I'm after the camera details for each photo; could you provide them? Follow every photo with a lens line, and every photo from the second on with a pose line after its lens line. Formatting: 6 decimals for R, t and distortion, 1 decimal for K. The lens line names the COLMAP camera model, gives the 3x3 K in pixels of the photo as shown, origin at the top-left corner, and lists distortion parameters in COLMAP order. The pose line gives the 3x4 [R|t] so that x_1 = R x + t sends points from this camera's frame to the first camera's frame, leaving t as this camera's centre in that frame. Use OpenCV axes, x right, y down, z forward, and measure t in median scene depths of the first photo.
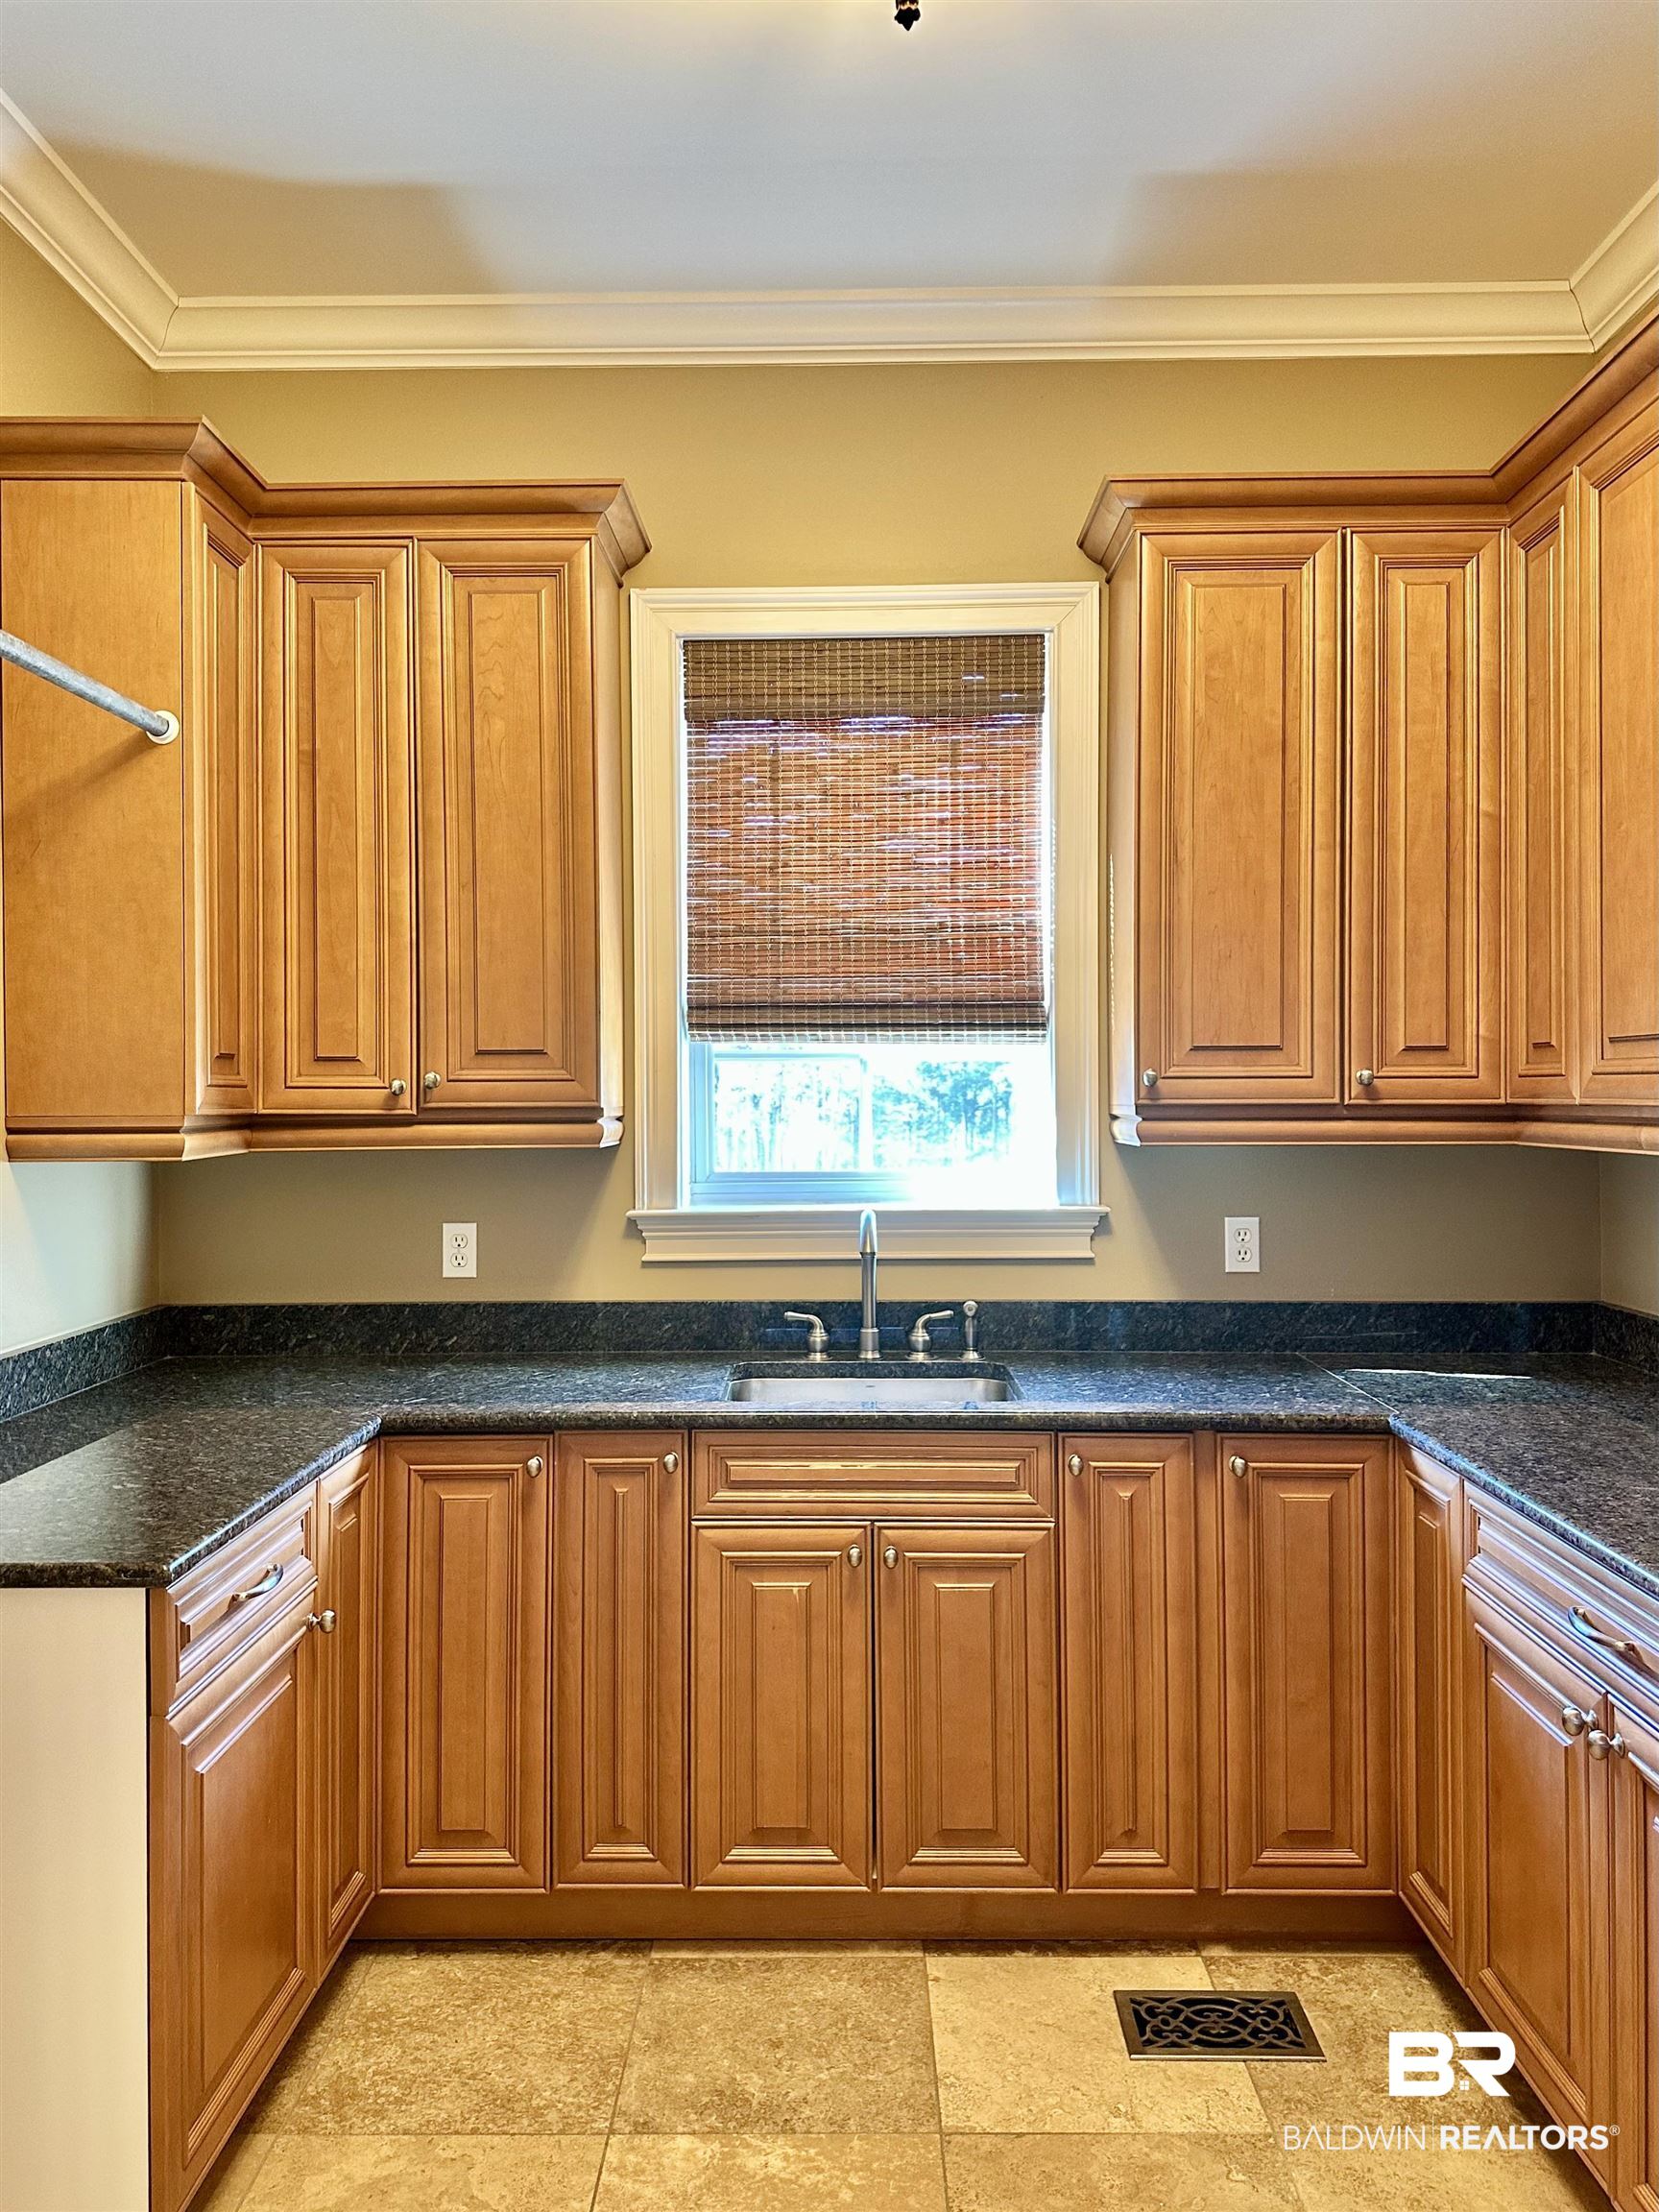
lens RADIAL K [[1558.0, 0, 821.3], [0, 1558.0, 1085.6], [0, 0, 1]] dist [0.082993, -0.110985]
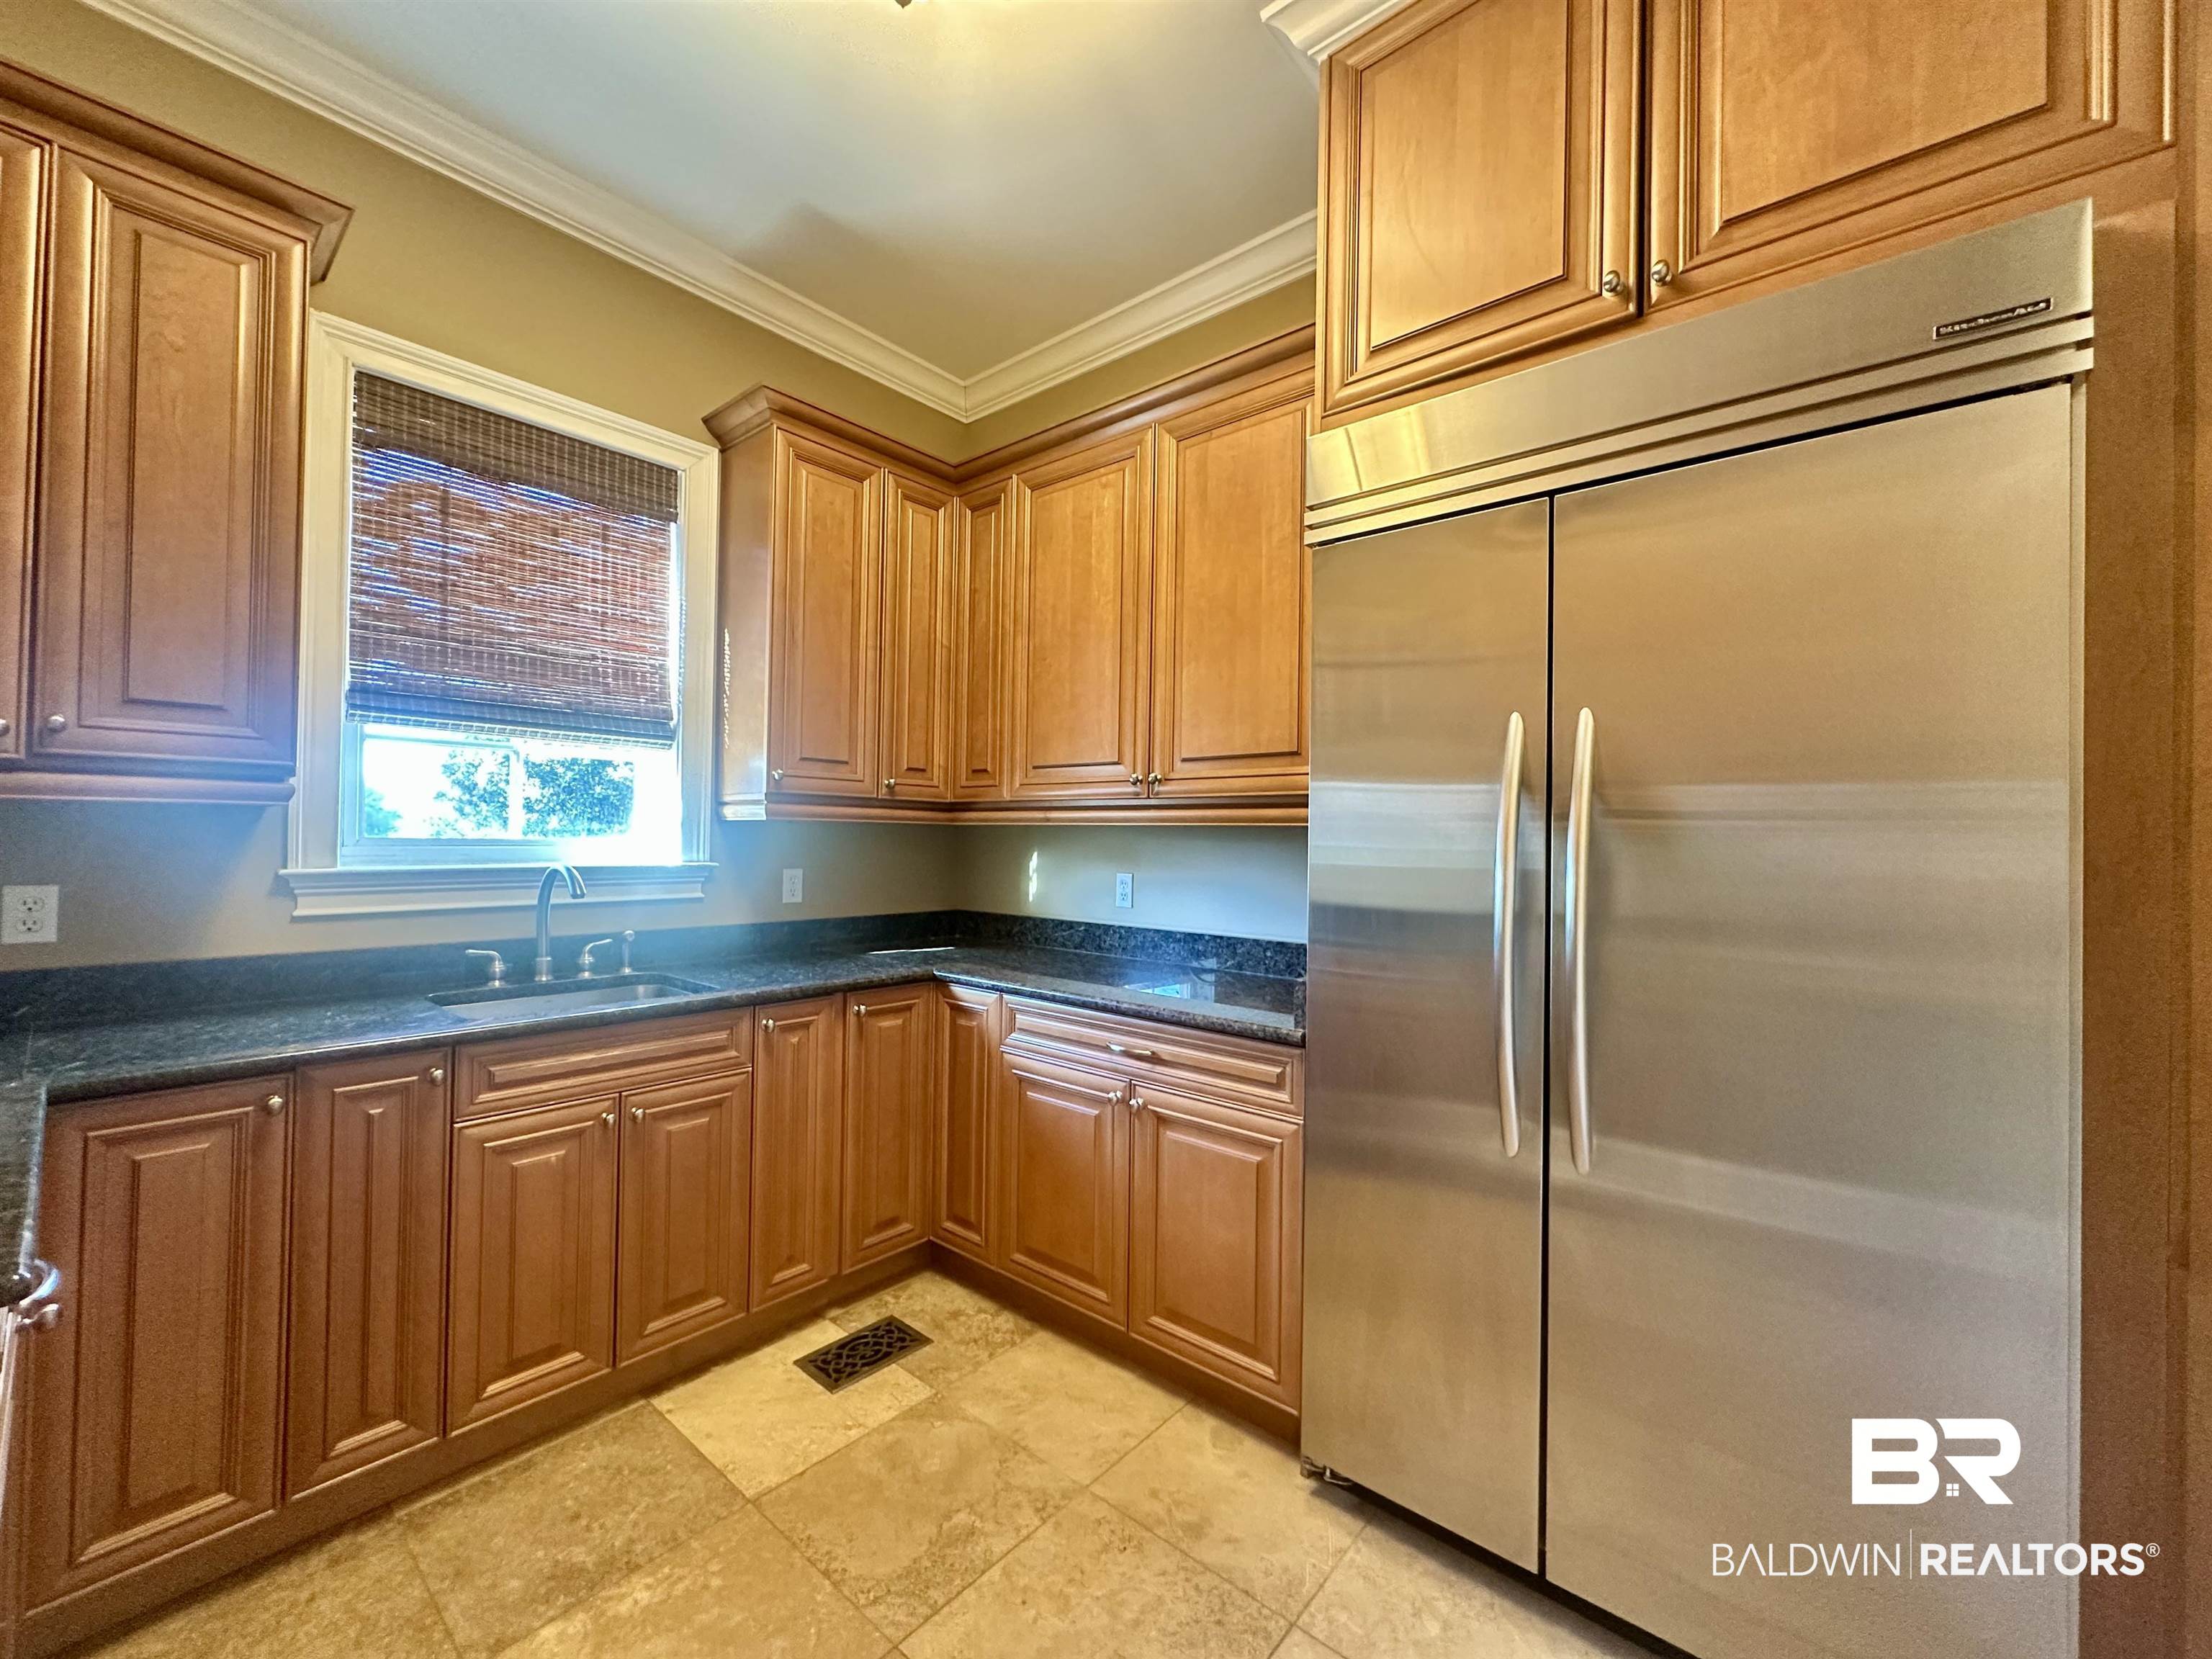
lens RADIAL K [[886.2, 0, 1050.8], [0, 886.2, 824.2], [0, 0, 1]] dist [-0.002161, 0.000367]
pose [[0.644093, 0.031711, 0.764289, -0.300877], [-0.027311, 0.999457, -0.018453, 0.055633], [-0.764459, -0.008989, 0.644609, 0.239248]]
